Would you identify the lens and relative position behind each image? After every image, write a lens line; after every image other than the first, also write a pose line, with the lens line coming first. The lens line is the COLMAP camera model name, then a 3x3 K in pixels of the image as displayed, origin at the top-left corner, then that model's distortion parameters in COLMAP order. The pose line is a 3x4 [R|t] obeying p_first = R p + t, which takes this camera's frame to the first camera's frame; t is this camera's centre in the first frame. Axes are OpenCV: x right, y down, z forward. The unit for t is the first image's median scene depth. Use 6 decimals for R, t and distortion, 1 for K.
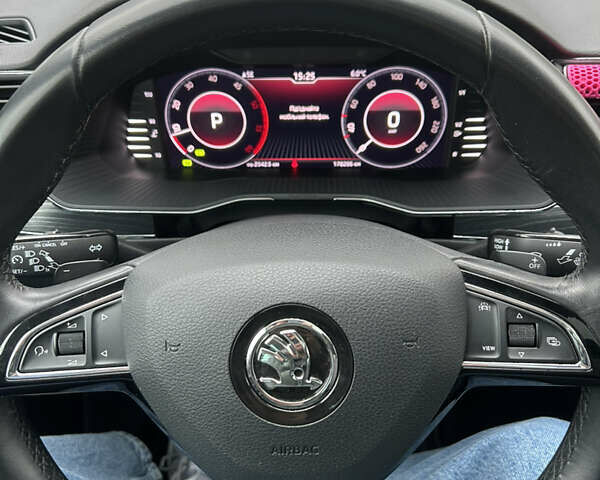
lens RADIAL K [[612.3, 0, 293.6], [0, 612.3, 238.0], [0, 0, 1]] dist [0.092285, -0.224224]
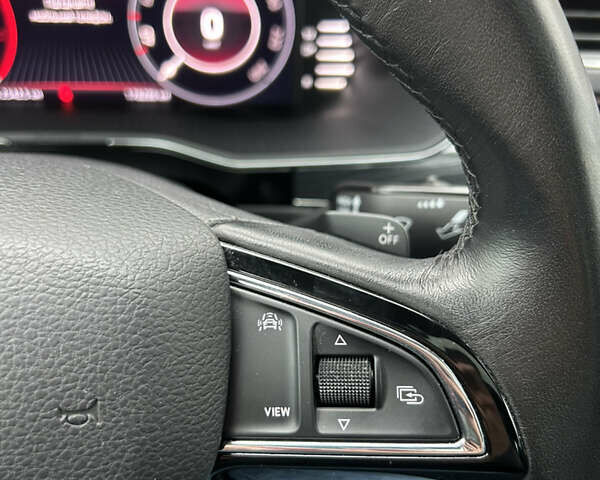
lens RADIAL K [[612.3, 0, 293.6], [0, 612.3, 238.0], [0, 0, 1]] dist [0.092285, -0.224224]
pose [[0.994583, -0.005842, 0.103783, 0.271026], [0.005073, 0.999958, 0.007675, 0.042136], [-0.103824, -0.007107, 0.994570, 0.517366]]
